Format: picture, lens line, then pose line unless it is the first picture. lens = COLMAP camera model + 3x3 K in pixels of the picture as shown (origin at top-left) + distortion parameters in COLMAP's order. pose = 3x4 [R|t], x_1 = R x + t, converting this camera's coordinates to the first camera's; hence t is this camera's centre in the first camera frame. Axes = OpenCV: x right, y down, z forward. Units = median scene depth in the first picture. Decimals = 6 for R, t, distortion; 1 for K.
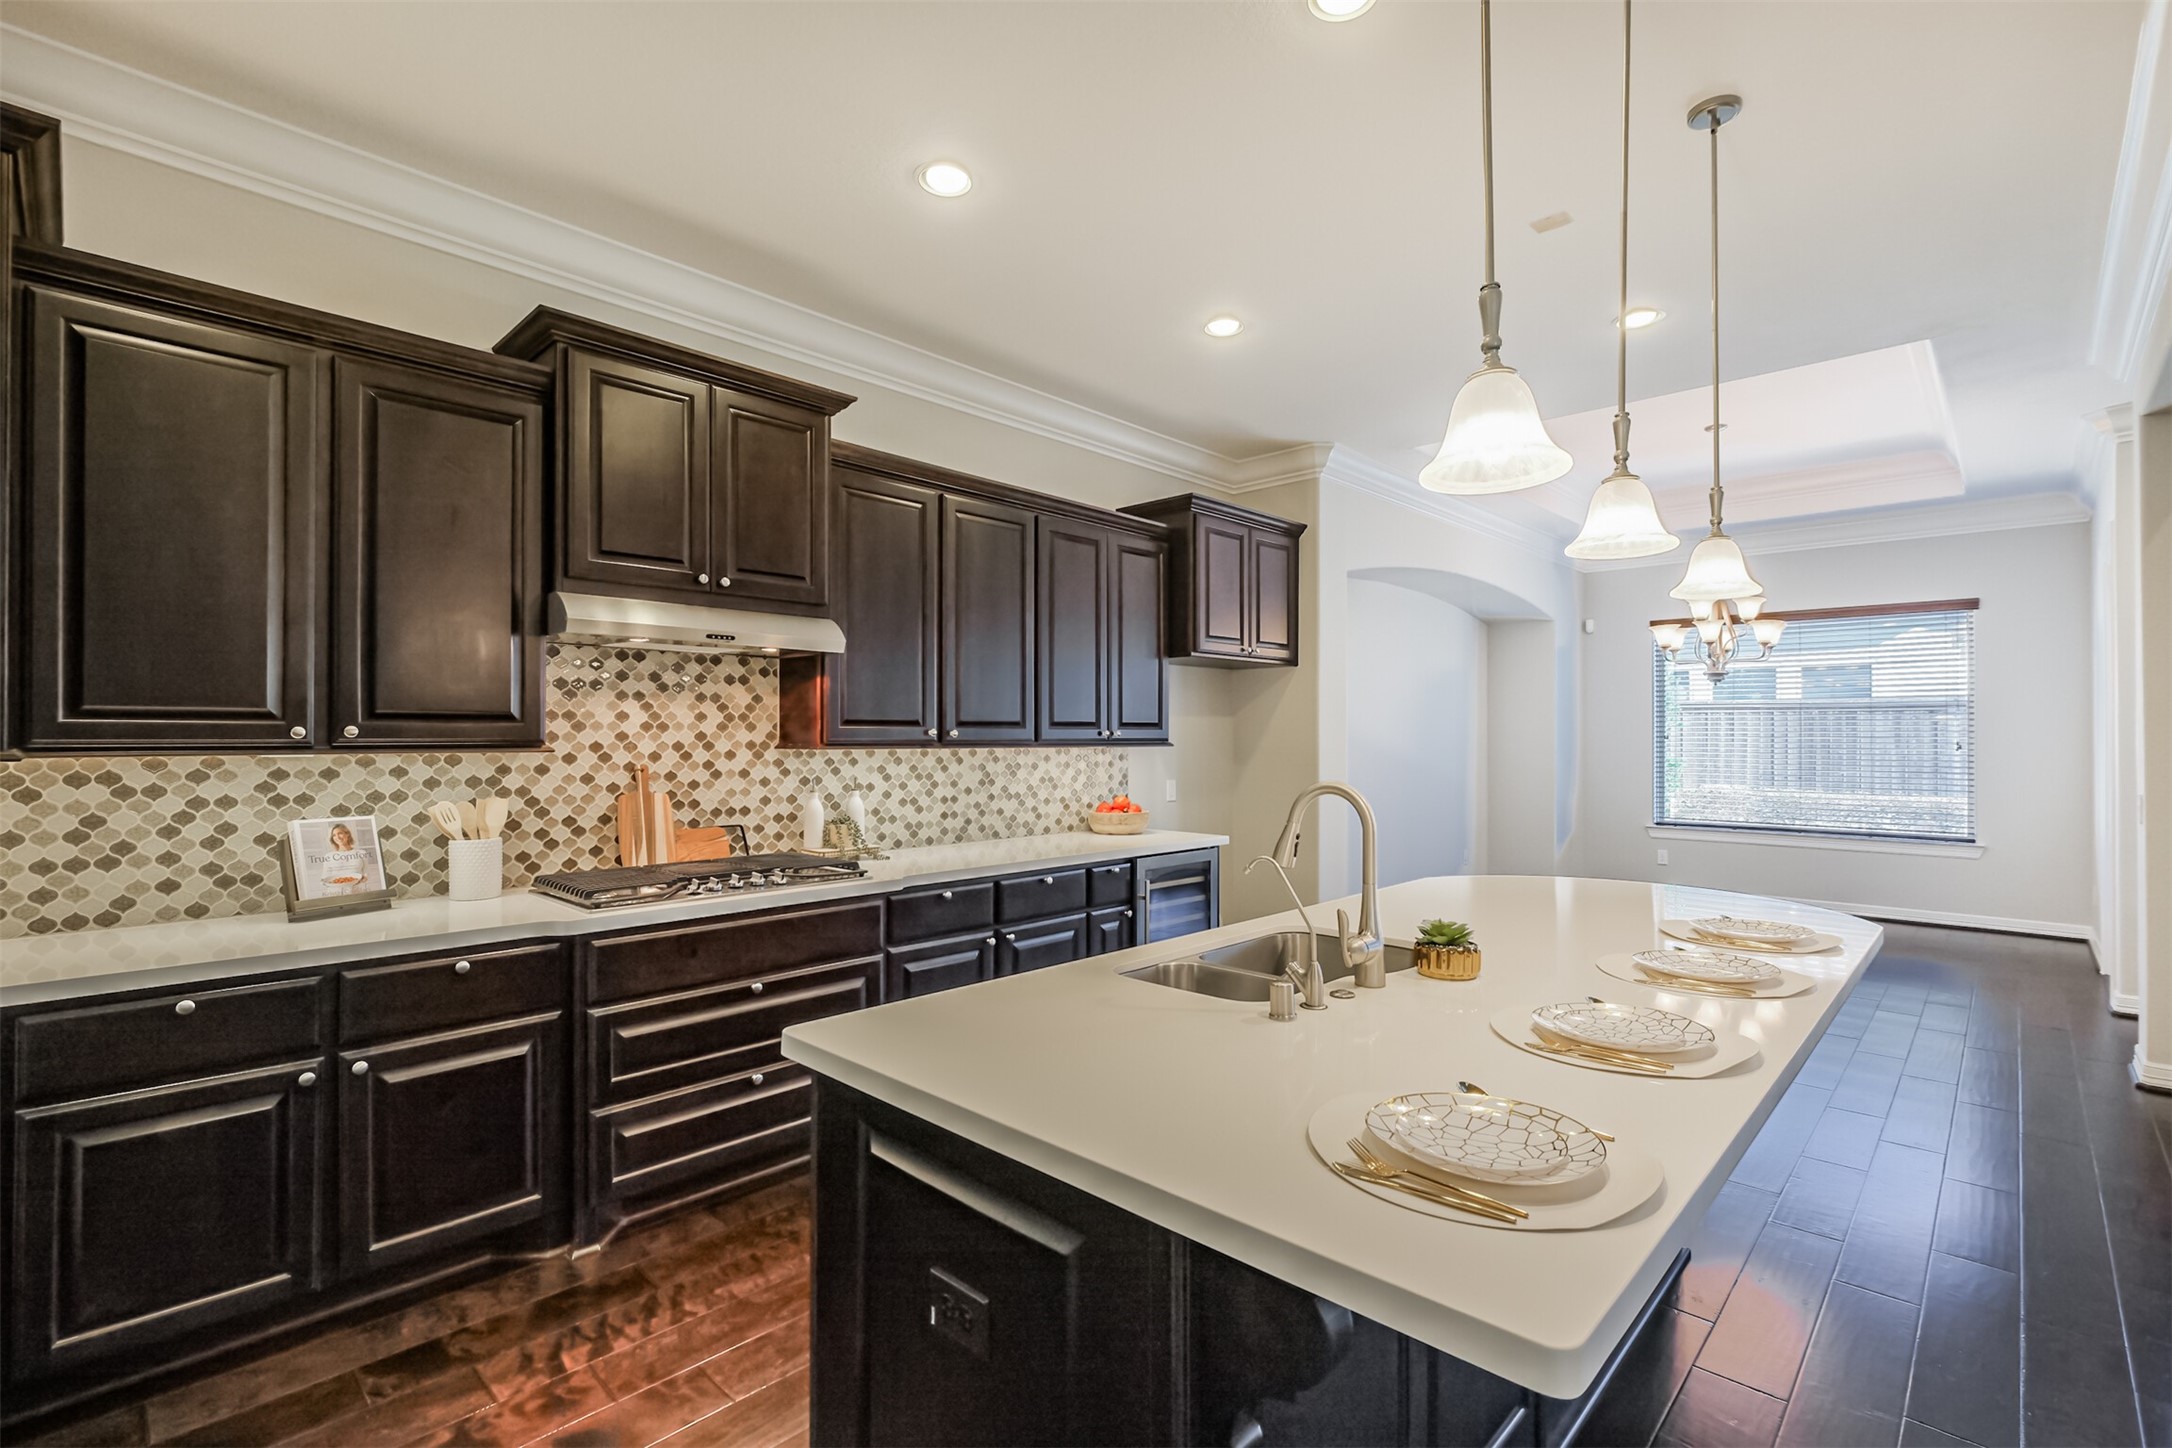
lens RADIAL K [[972.9, 0, 1056.0], [0, 972.9, 730.2], [0, 0, 1]] dist [0.008380, 0.000168]
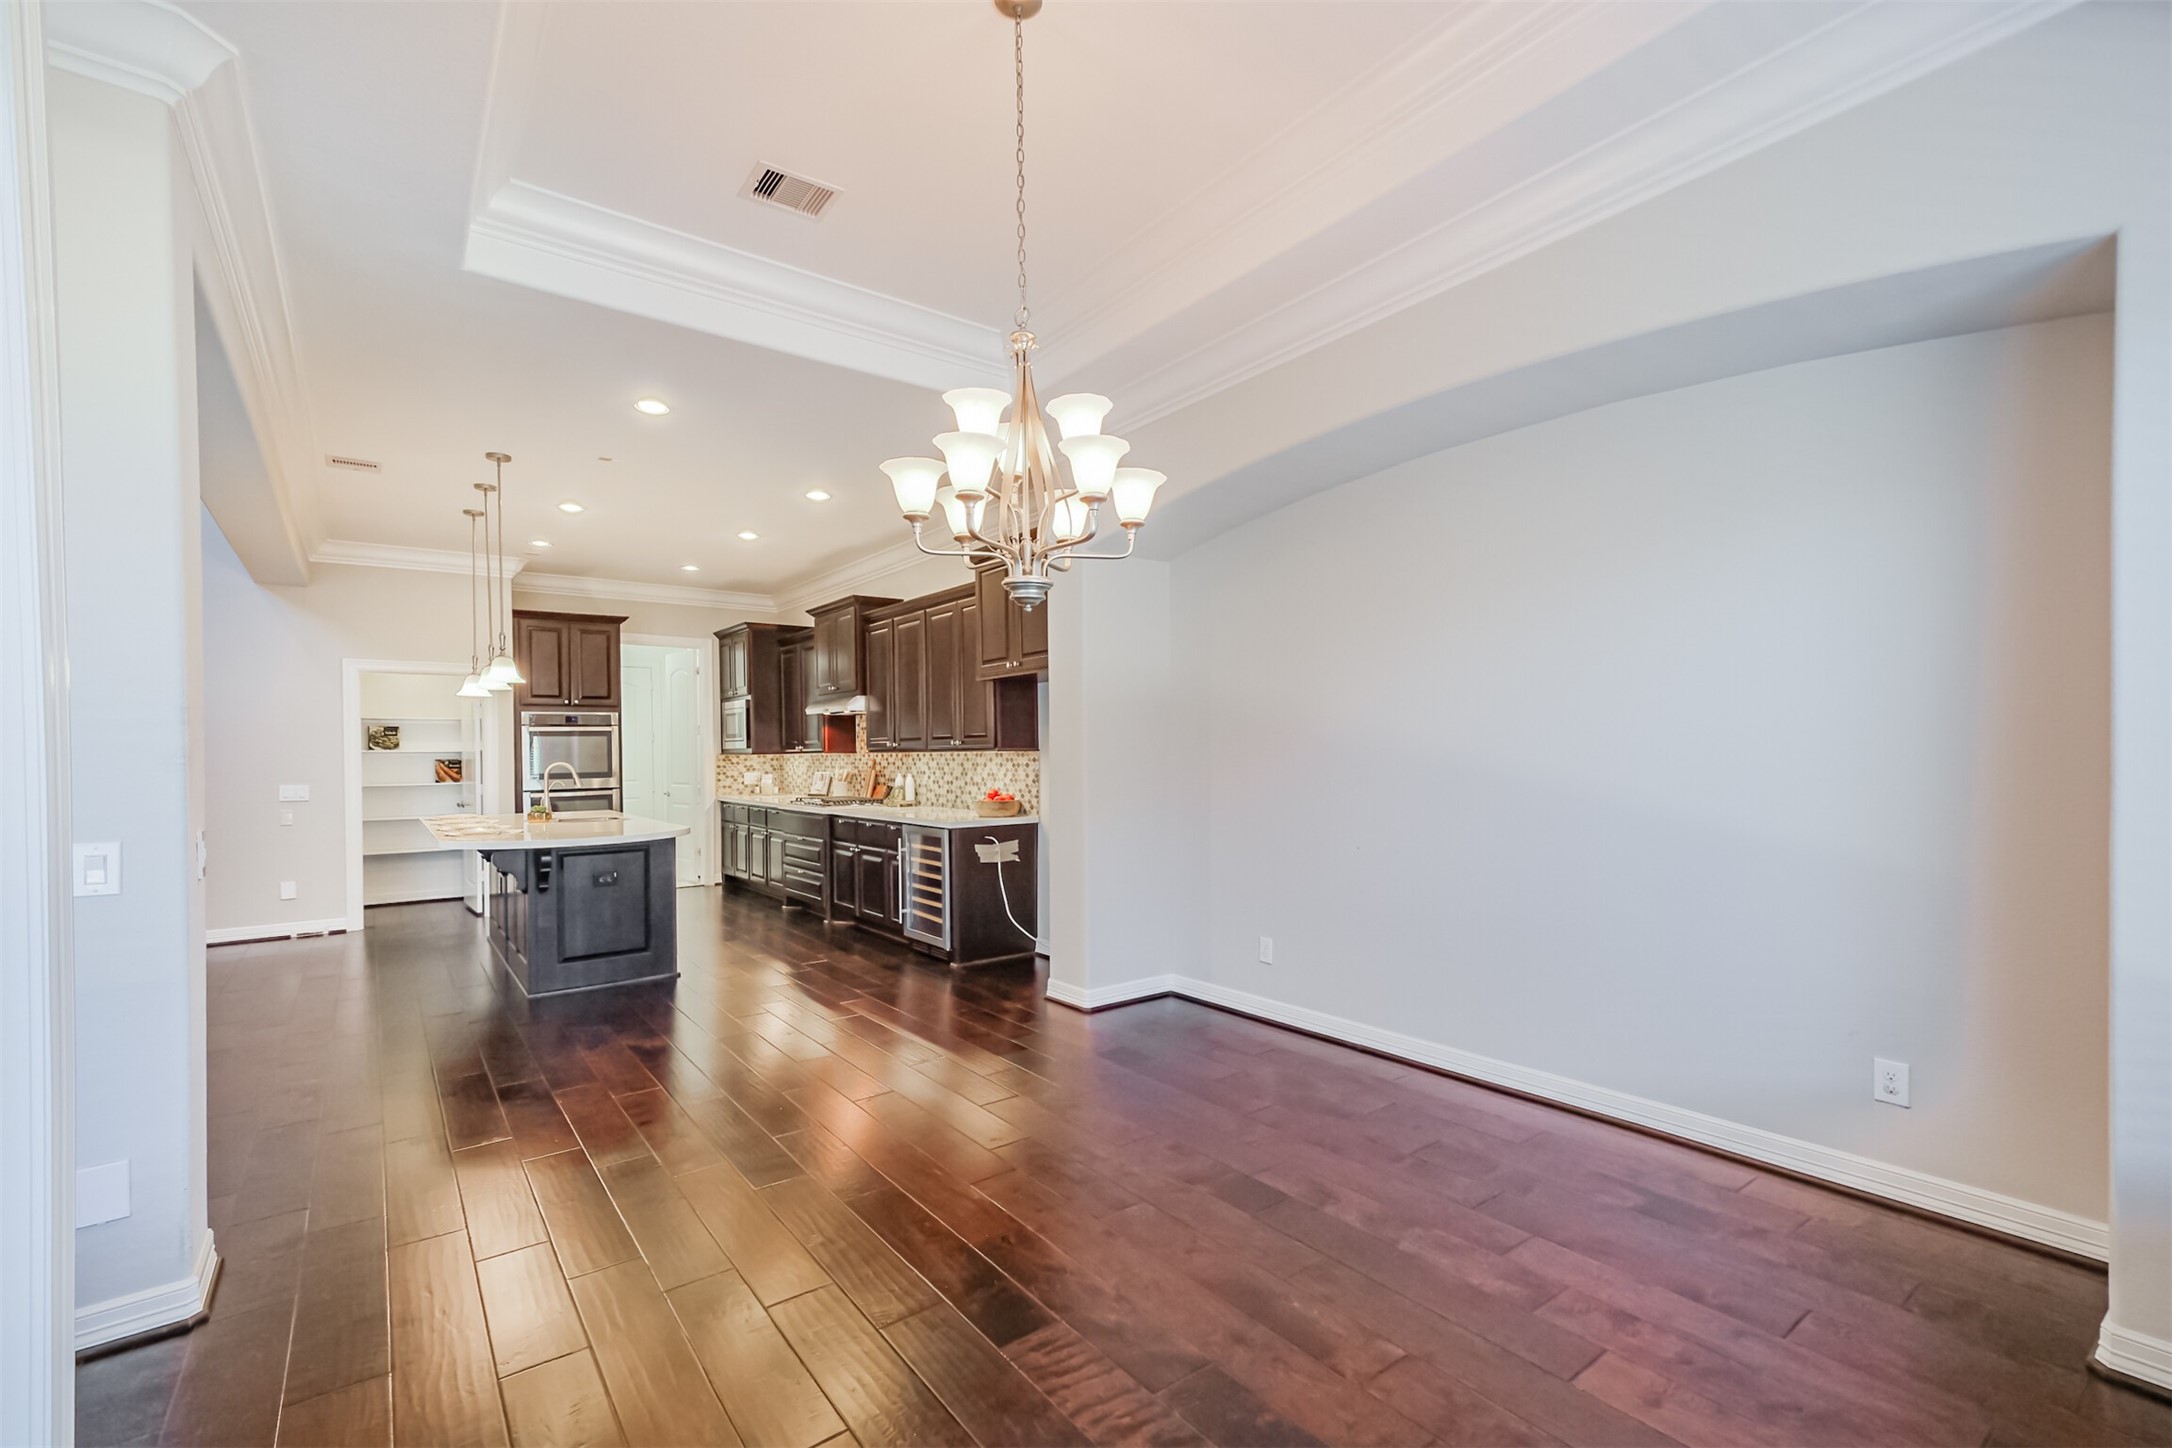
lens RADIAL K [[972.9, 0, 1076.0], [0, 972.9, 747.9], [0, 0, 1]] dist [0.008380, 0.000168]
pose [[-0.146707, 0.007229, -0.989154, 1.817161], [0.025038, 0.999680, 0.003592, 0.012269], [0.988863, -0.024240, -0.146841, 1.736391]]
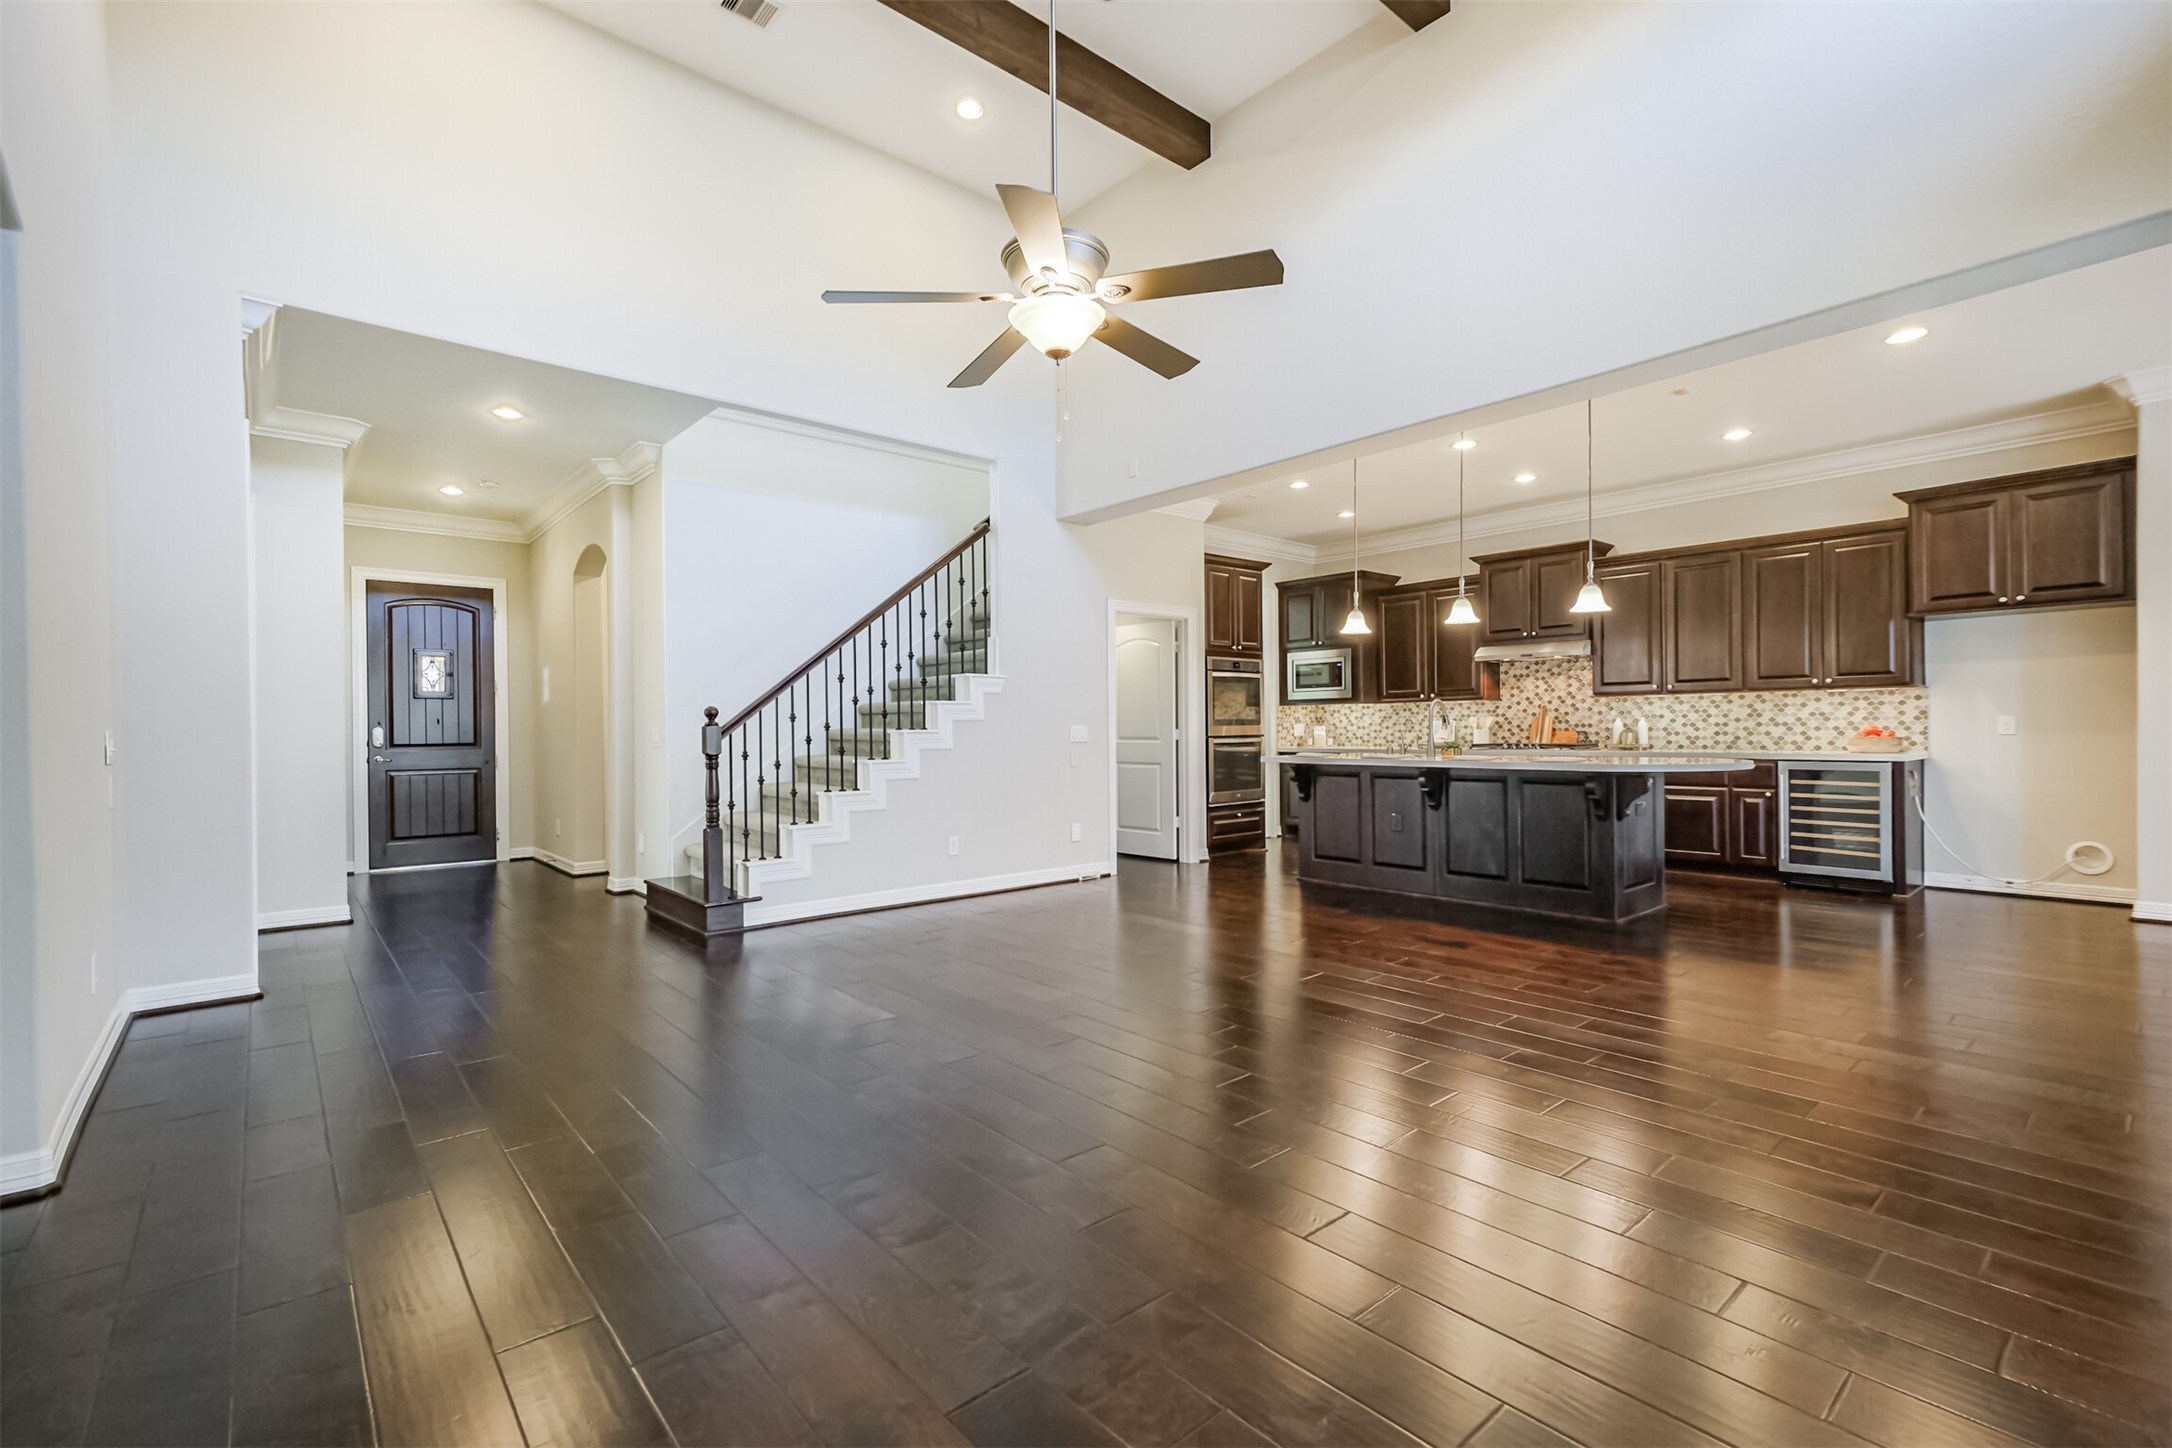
lens RADIAL K [[972.9, 0, 1076.2], [0, 972.9, 721.5], [0, 0, 1]] dist [0.008380, 0.000168]
pose [[-0.072306, -0.001484, -0.997381, 2.021637], [0.022827, 0.999734, -0.003143, 0.053426], [0.997121, -0.022995, -0.072253, -0.024410]]
